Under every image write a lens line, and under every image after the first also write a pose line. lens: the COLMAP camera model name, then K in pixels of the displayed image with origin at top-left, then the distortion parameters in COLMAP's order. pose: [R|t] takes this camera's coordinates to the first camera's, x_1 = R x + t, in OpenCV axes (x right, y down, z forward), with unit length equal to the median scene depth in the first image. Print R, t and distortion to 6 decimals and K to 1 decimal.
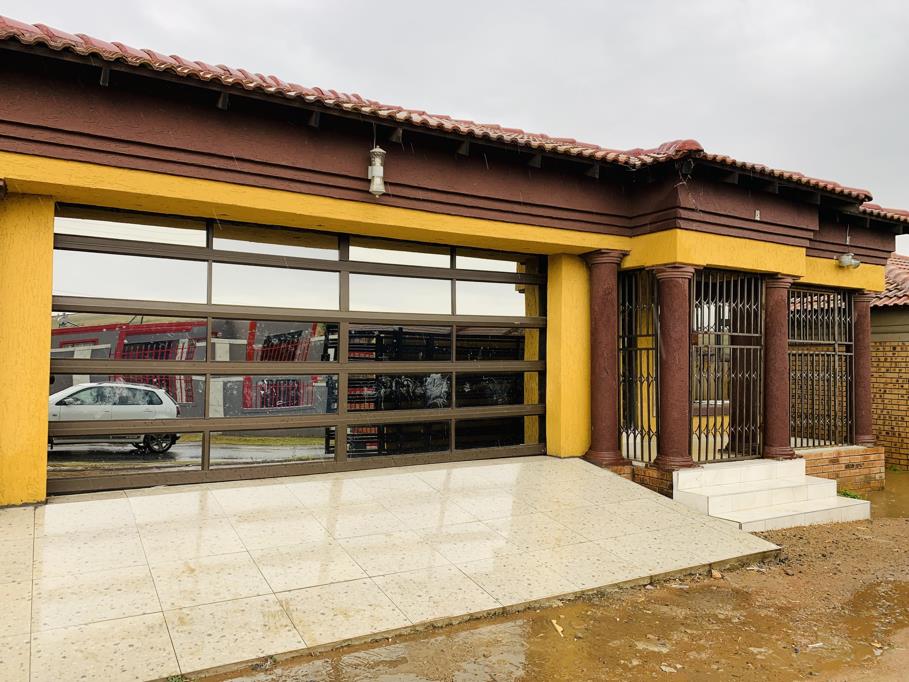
lens RADIAL K [[698.7, 0, 461.3], [0, 698.7, 335.1], [0, 0, 1]] dist [0.008578, -0.005333]
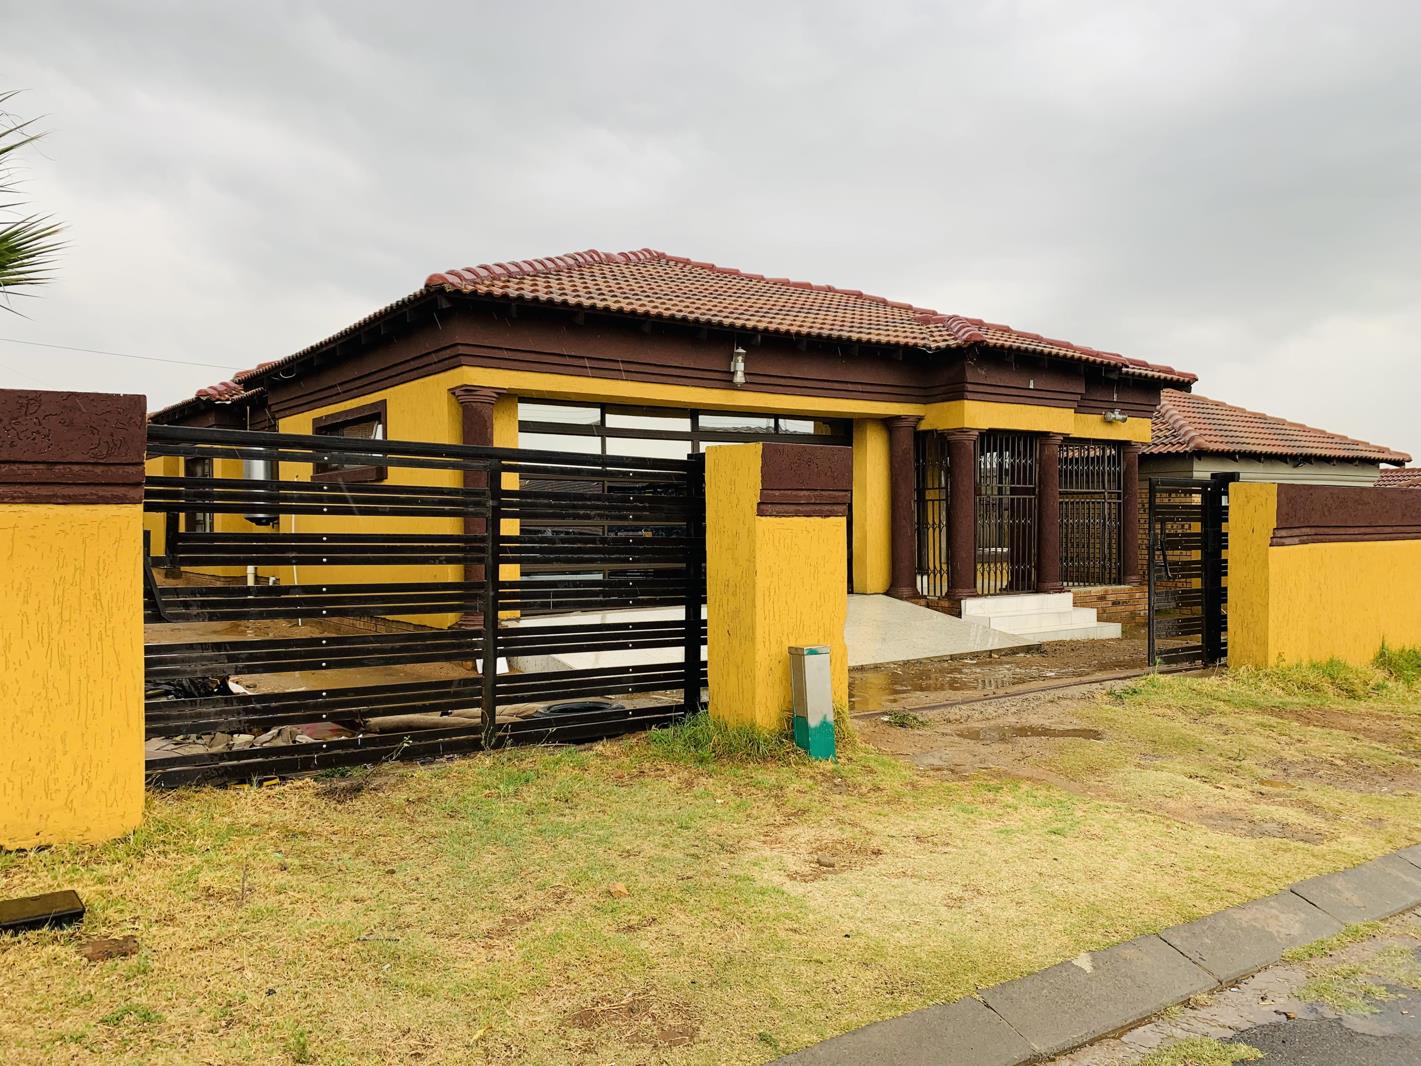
lens RADIAL K [[1092.3, 0, 701.1], [0, 1092.3, 537.1], [0, 0, 1]] dist [0.008578, -0.005333]
pose [[0.996838, -0.018319, 0.077325, -0.270592], [0.014117, 0.998412, 0.054544, -0.023048], [-0.078201, -0.053280, 0.995513, -0.783192]]
